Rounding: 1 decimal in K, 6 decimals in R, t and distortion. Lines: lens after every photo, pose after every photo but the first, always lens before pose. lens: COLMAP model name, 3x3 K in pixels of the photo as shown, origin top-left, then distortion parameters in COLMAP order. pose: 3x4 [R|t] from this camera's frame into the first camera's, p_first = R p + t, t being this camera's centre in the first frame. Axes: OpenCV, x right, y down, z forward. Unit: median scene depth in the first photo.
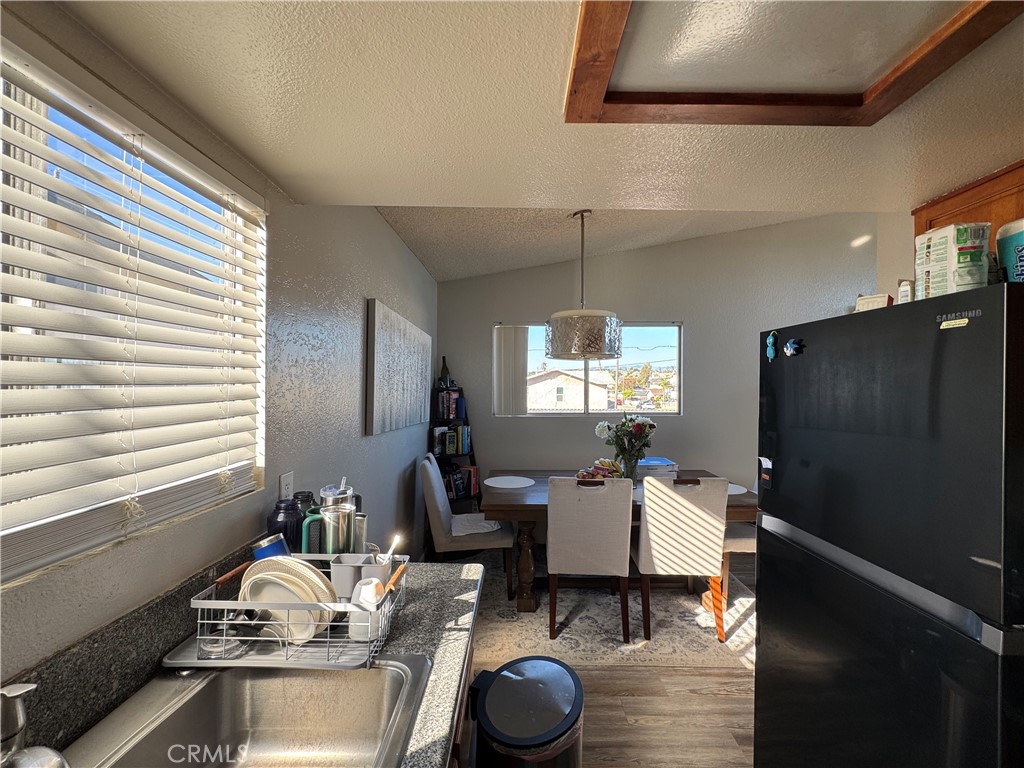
lens RADIAL K [[444.9, 0, 512.0], [0, 444.9, 384.0], [0, 0, 1]] dist [-0.000771, -0.000151]
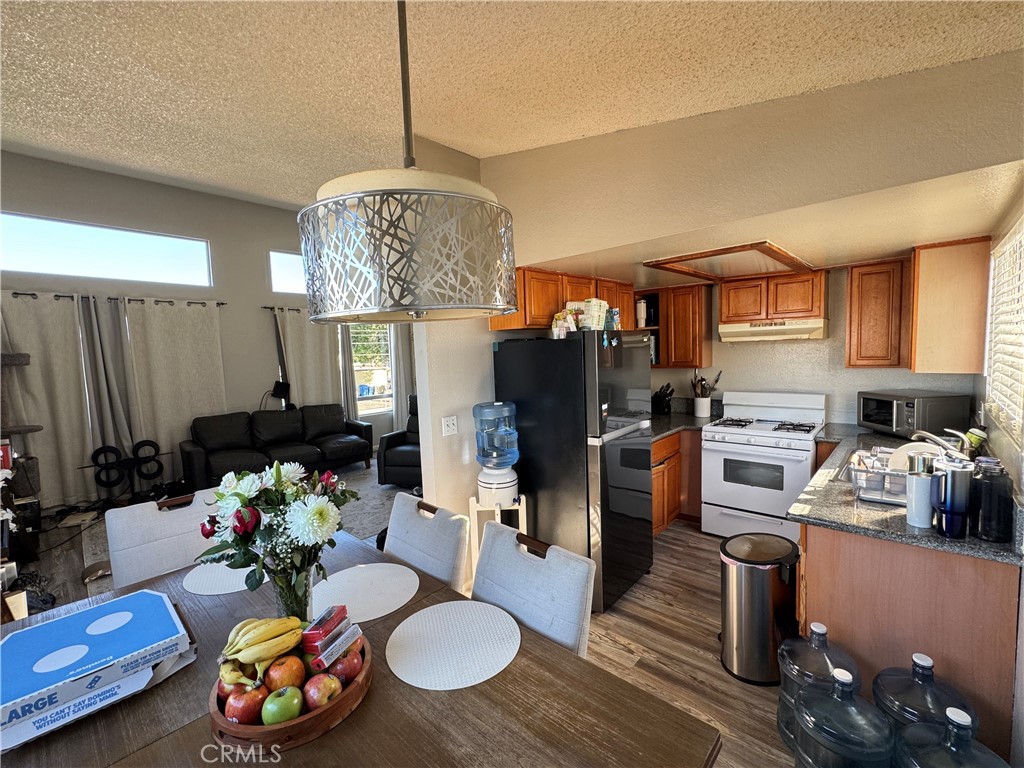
lens RADIAL K [[444.9, 0, 512.0], [0, 444.9, 384.0], [0, 0, 1]] dist [-0.000771, -0.000151]
pose [[-0.742387, -0.036998, 0.668949, -0.361534], [0.031208, 0.995481, 0.089691, -0.089104], [-0.669244, 0.087462, -0.737877, 2.807245]]
